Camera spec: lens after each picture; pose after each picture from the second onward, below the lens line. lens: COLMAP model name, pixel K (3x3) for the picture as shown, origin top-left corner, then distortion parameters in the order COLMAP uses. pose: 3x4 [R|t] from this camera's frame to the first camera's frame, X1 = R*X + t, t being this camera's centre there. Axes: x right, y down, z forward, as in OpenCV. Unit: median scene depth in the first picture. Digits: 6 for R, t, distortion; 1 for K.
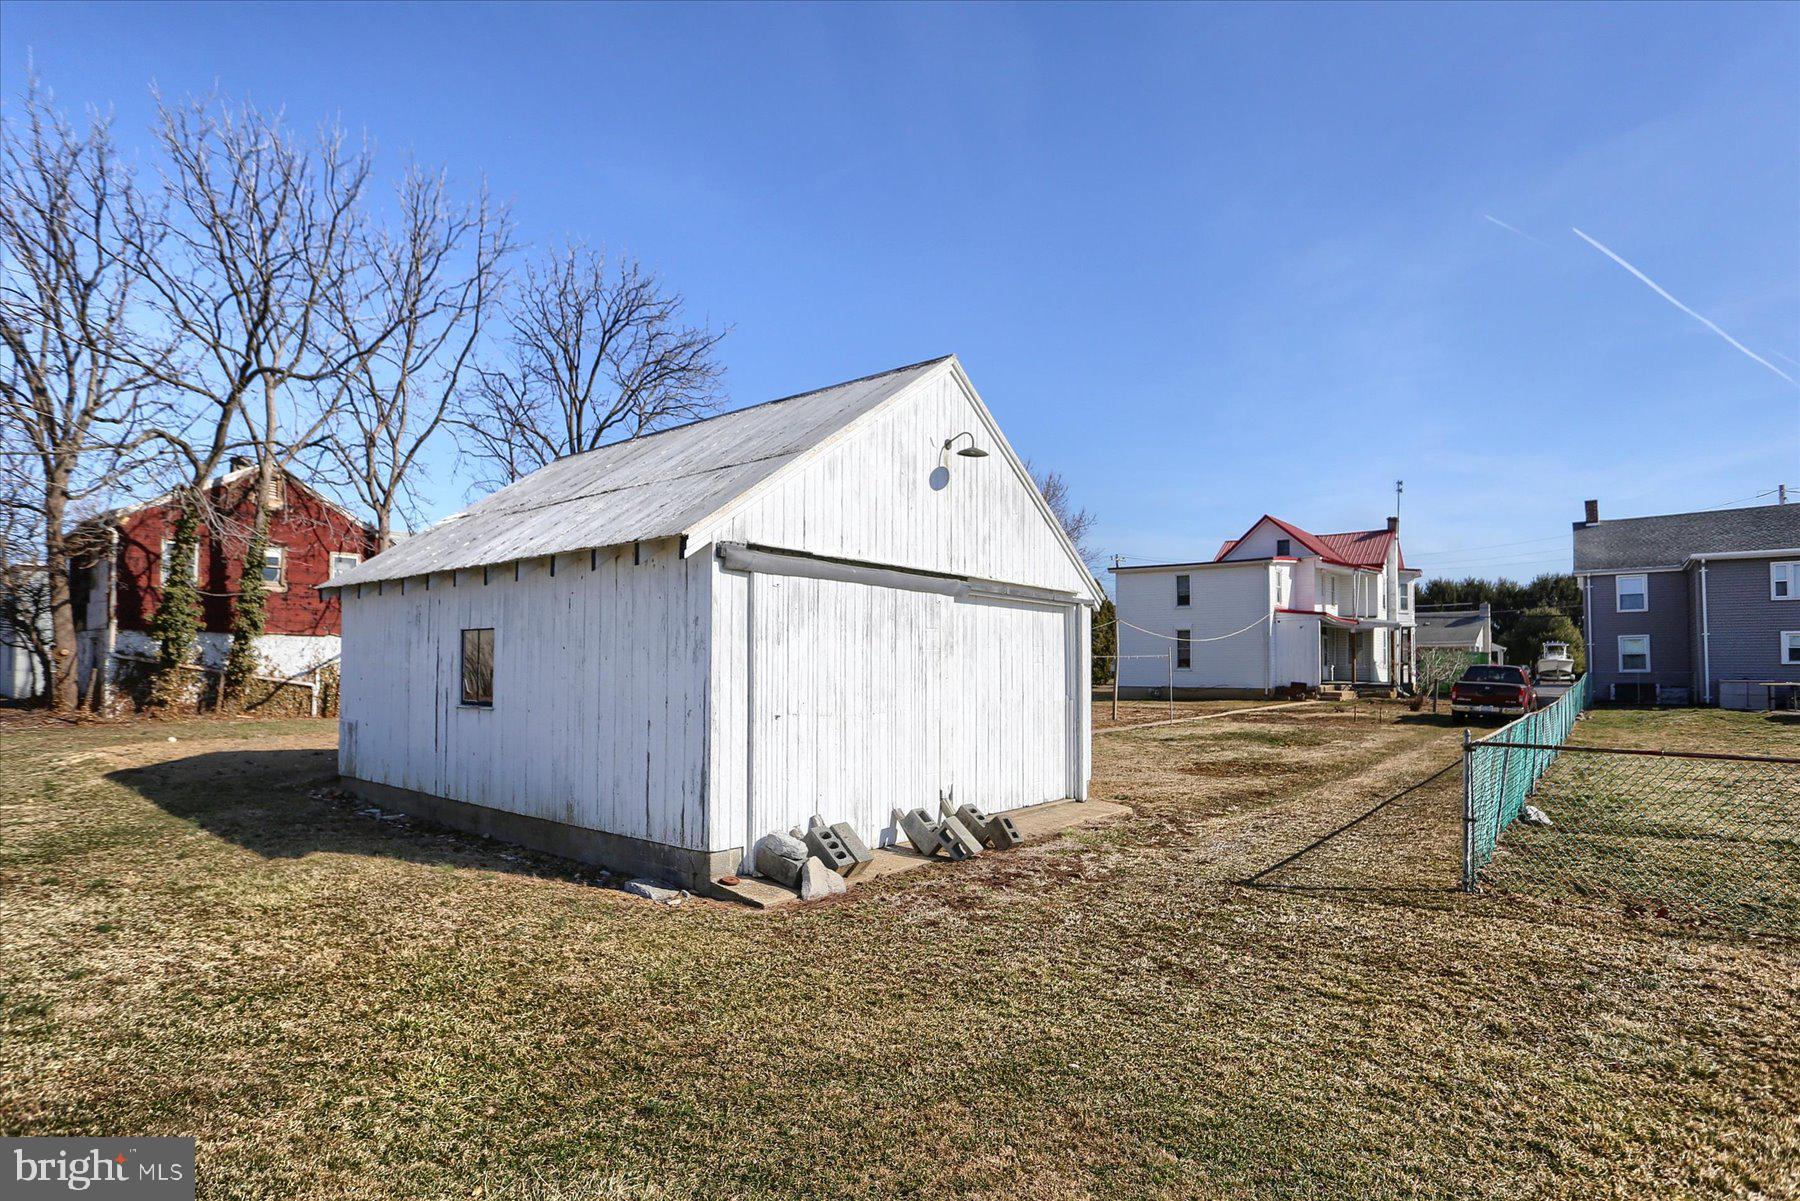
lens RADIAL K [[900.2, 0, 899.6], [0, 900.2, 587.8], [0, 0, 1]] dist [-0.072606, 0.030323]
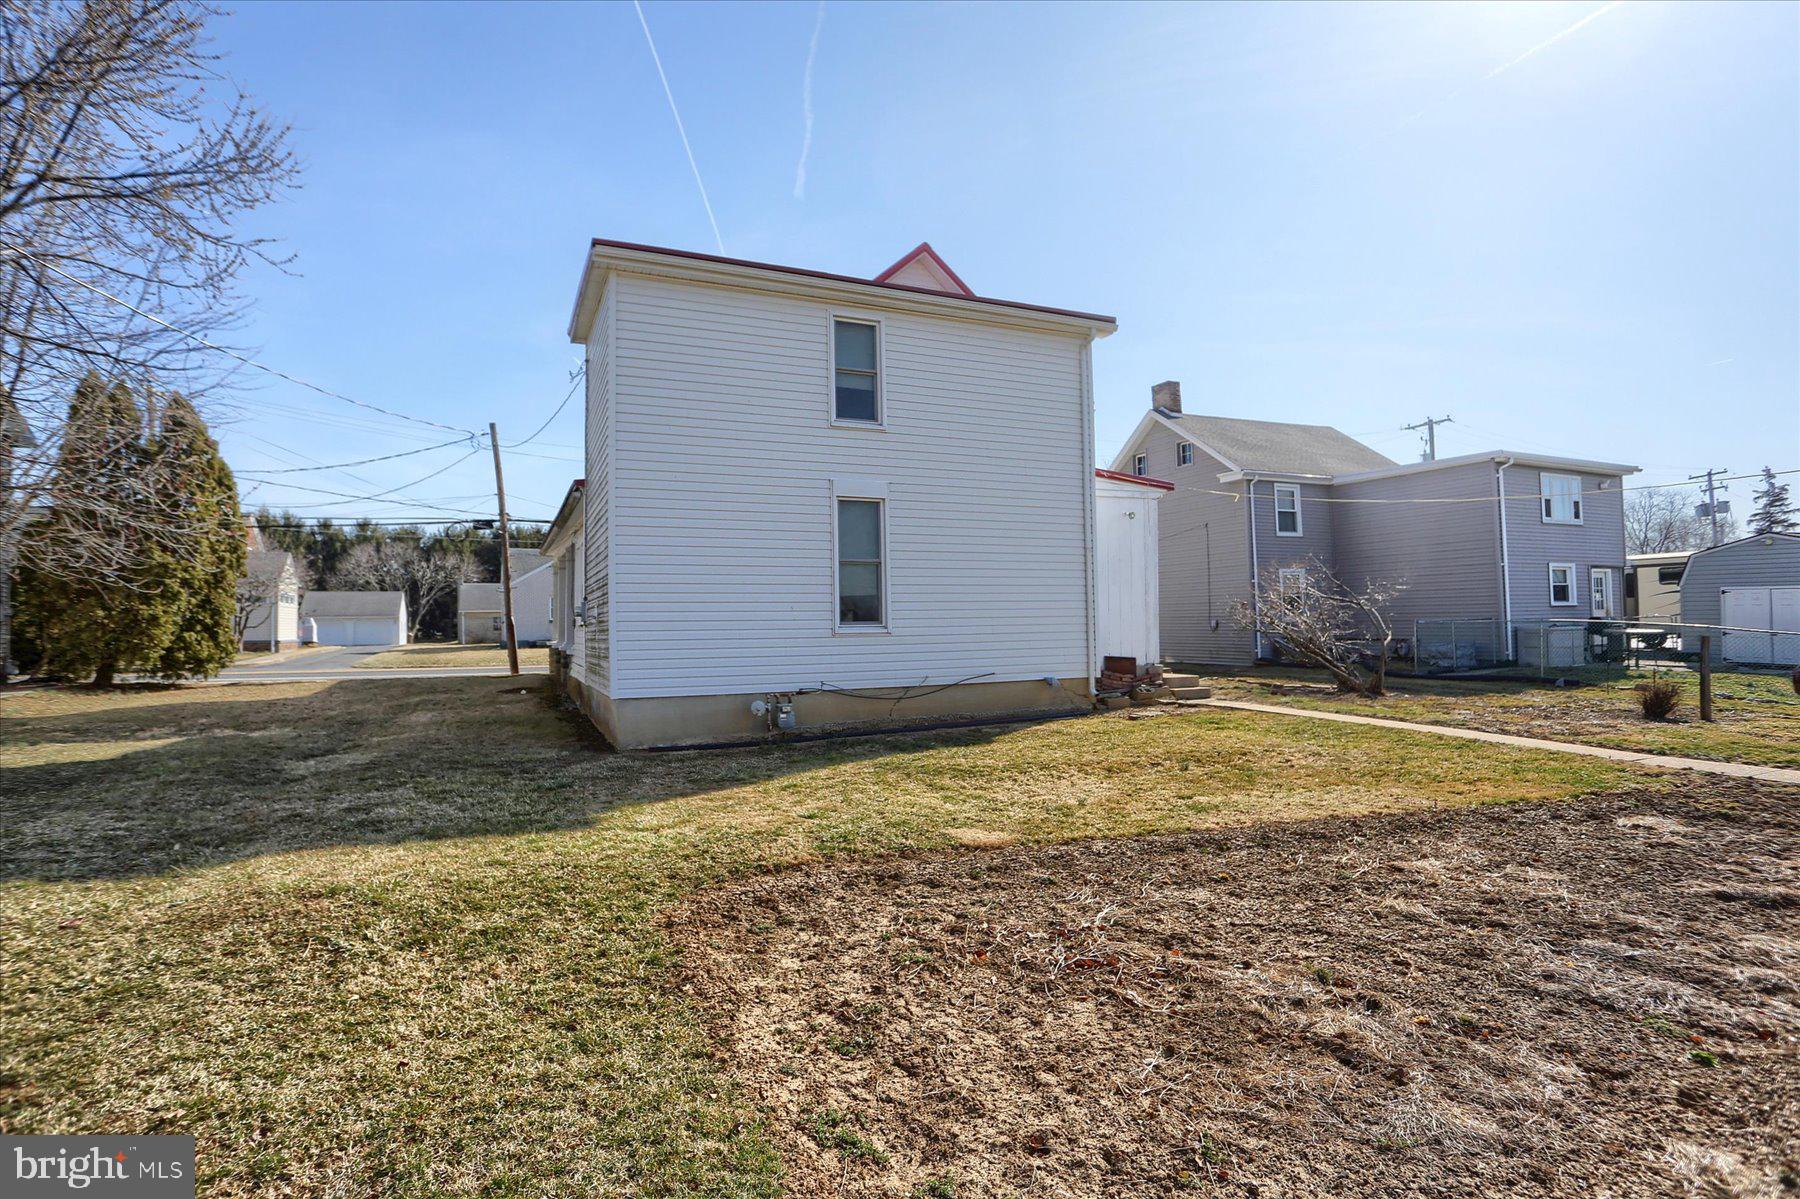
lens RADIAL K [[900.2, 0, 899.6], [0, 900.2, 586.8], [0, 0, 1]] dist [-0.072606, 0.030323]
pose [[0.442597, 0.016967, 0.896560, 0.052743], [-0.061935, 0.998012, 0.011688, 0.076444], [-0.894579, -0.060702, 0.442768, 0.916300]]
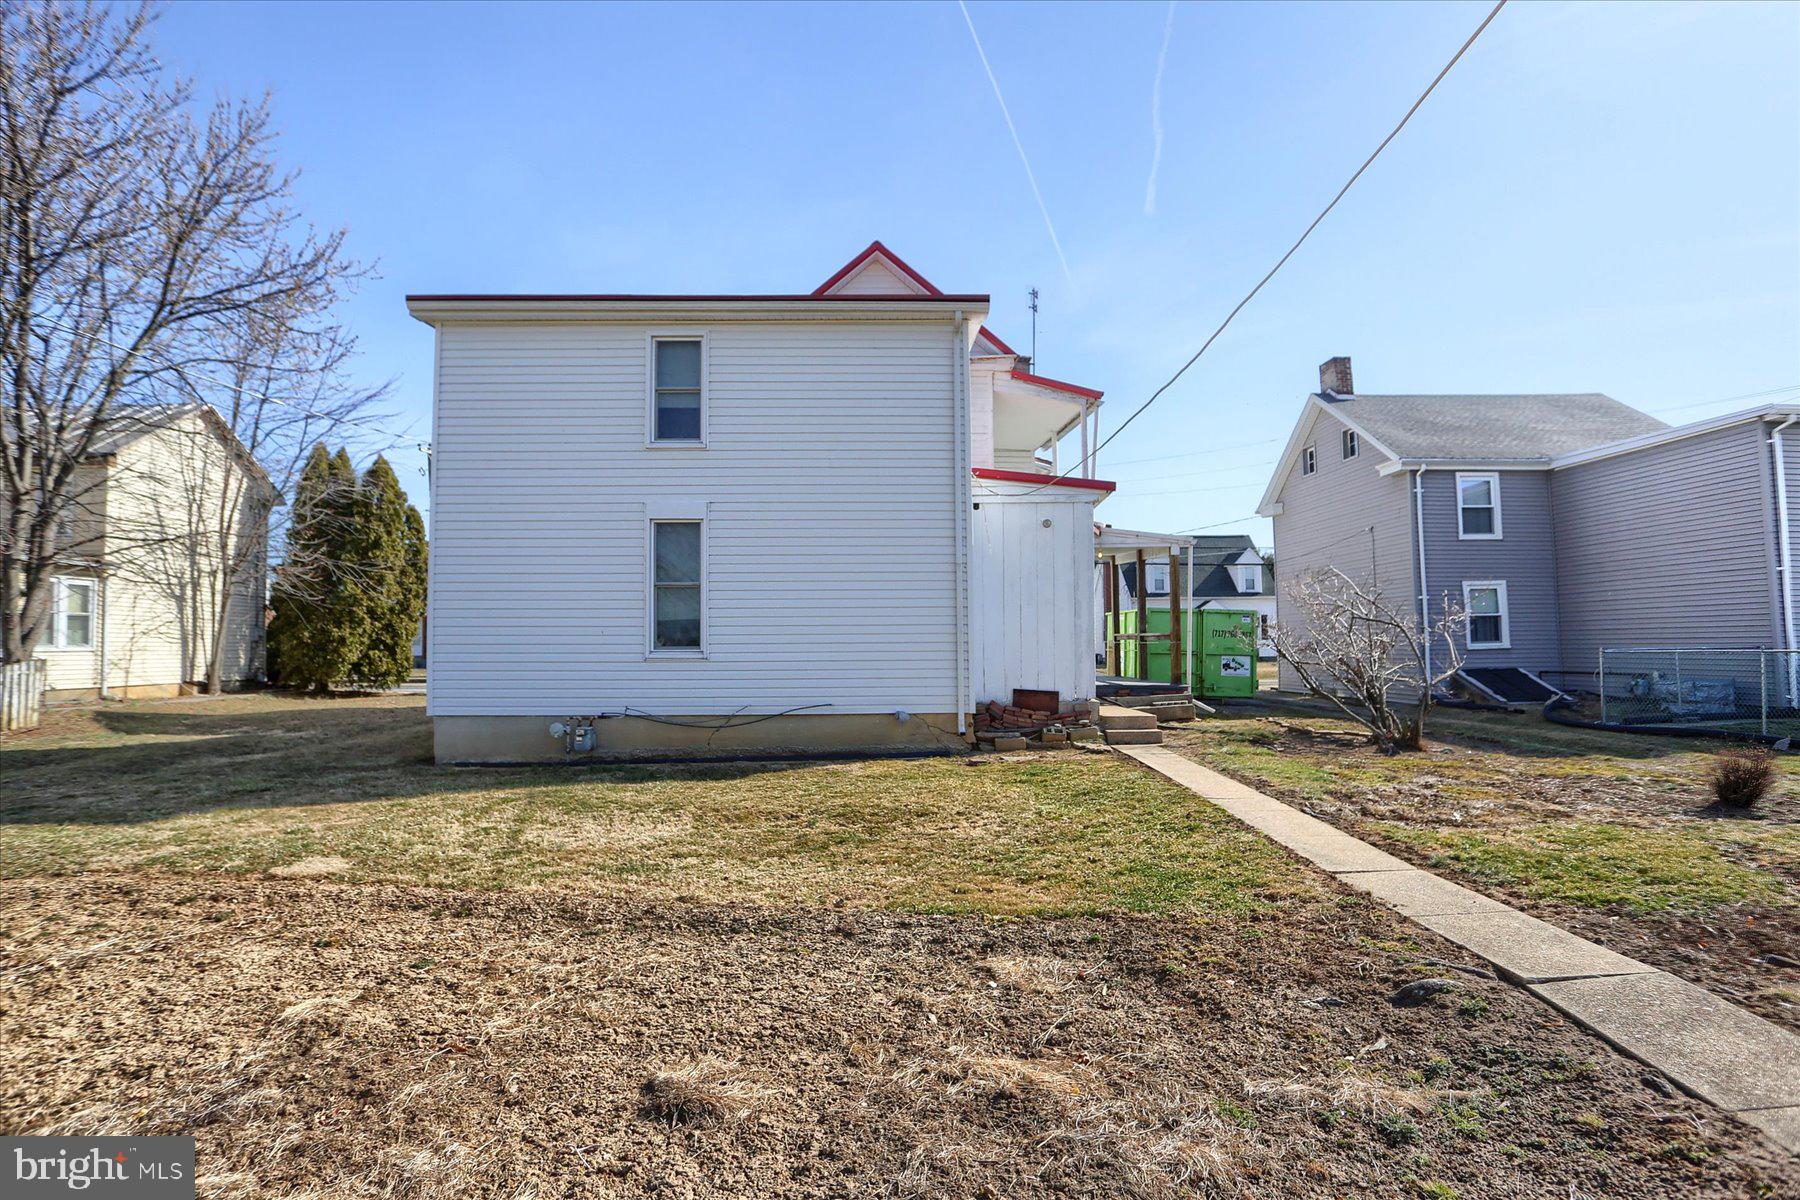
lens RADIAL K [[917.2, 0, 900.0], [0, 917.2, 600.0], [0, 0, 1]] dist [-0.076122, 0.032643]
pose [[0.748492, 0.017874, 0.662903, 0.185327], [-0.044786, 0.998717, 0.023639, 0.066155], [-0.661630, -0.047382, 0.748332, 0.779389]]
